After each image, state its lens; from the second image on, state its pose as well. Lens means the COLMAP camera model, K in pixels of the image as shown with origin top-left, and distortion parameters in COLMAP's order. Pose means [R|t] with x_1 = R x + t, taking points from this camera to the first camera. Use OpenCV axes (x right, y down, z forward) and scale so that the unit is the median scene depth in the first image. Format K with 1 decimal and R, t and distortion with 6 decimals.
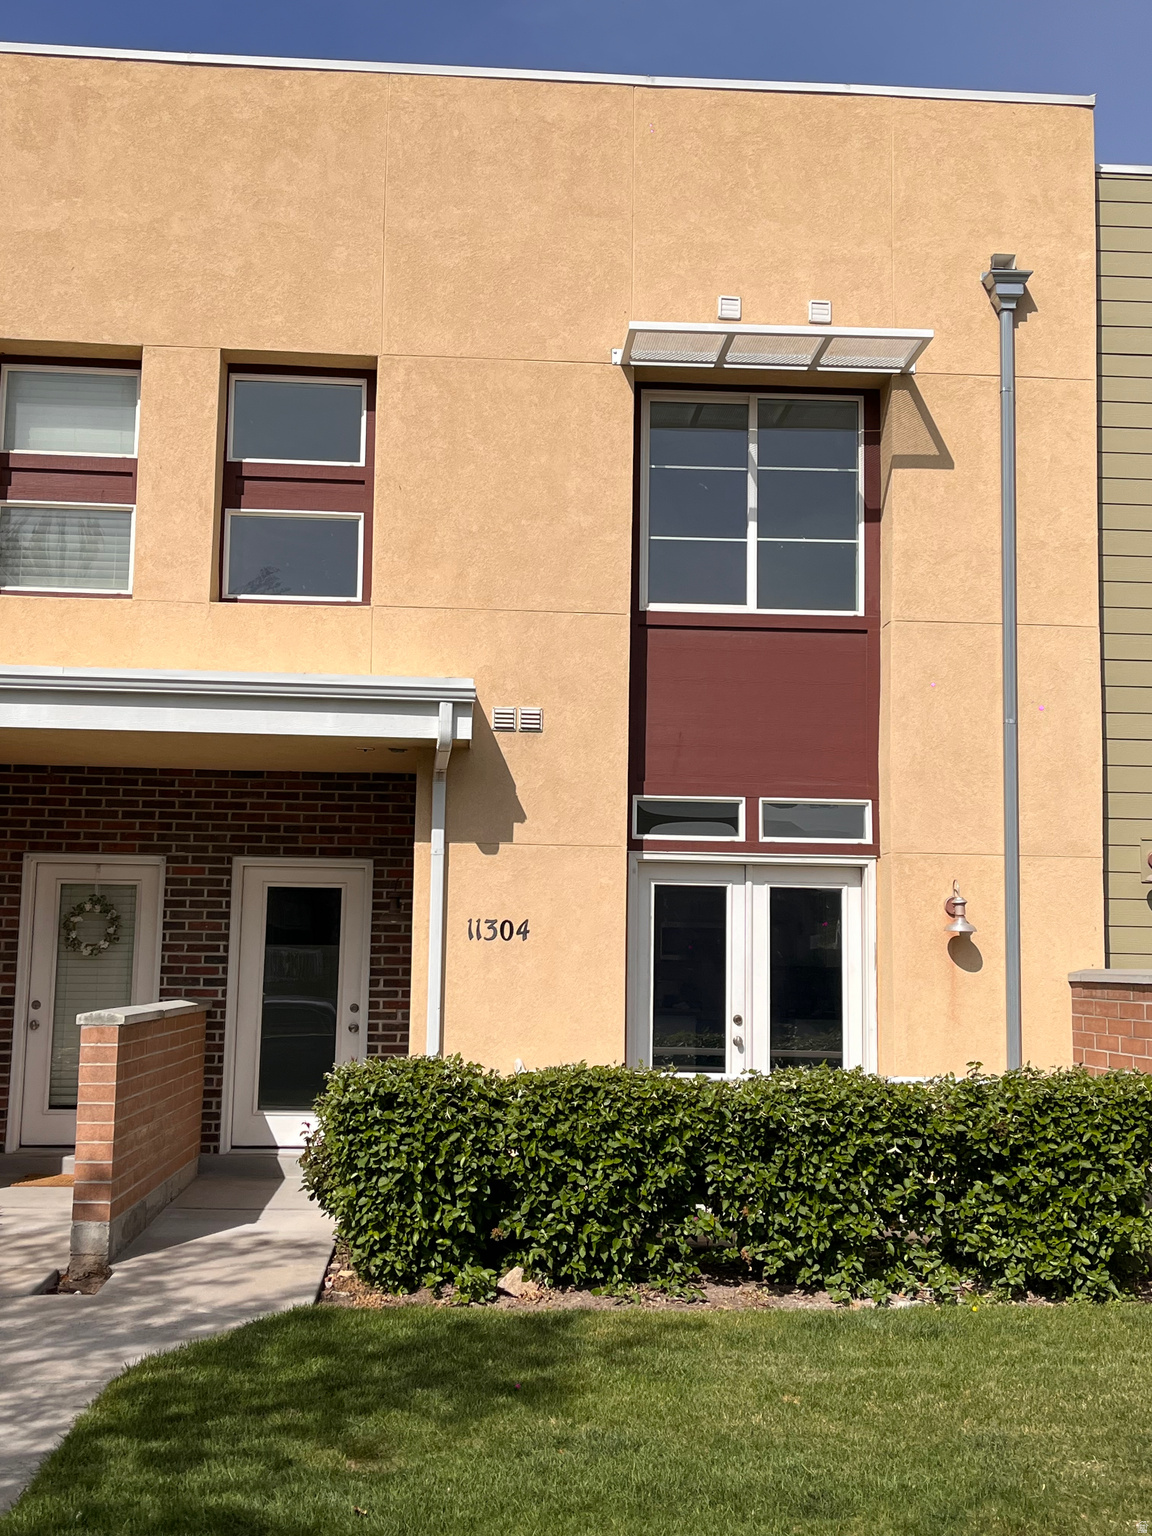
lens RADIAL K [[1701.9, 0, 576.0], [0, 1701.9, 768.0], [0, 0, 1]] dist [0.190907, -0.517164]
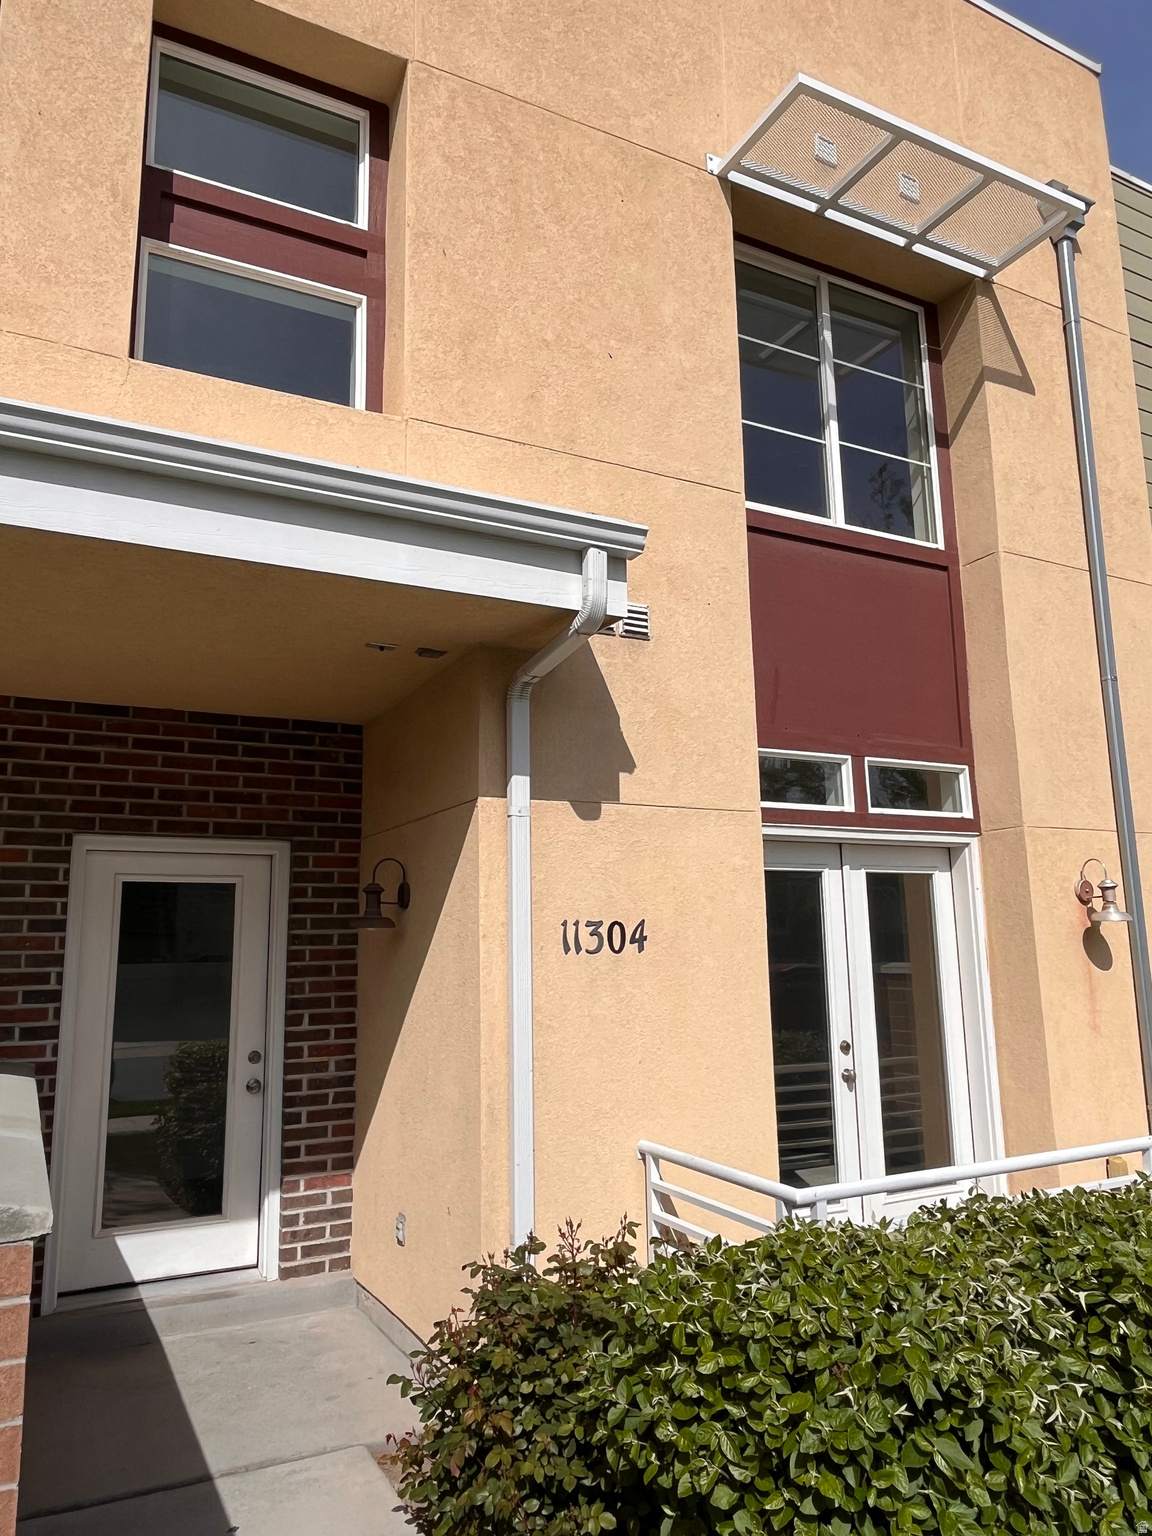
lens RADIAL K [[1048.5, 0, 576.0], [0, 1048.5, 768.0], [0, 0, 1]] dist [0.001758, 0.000603]
pose [[0.913958, 0.037083, 0.404110, -0.205205], [-0.012120, 0.997866, -0.064159, 0.054441], [-0.405627, 0.053741, 0.912458, 0.612229]]
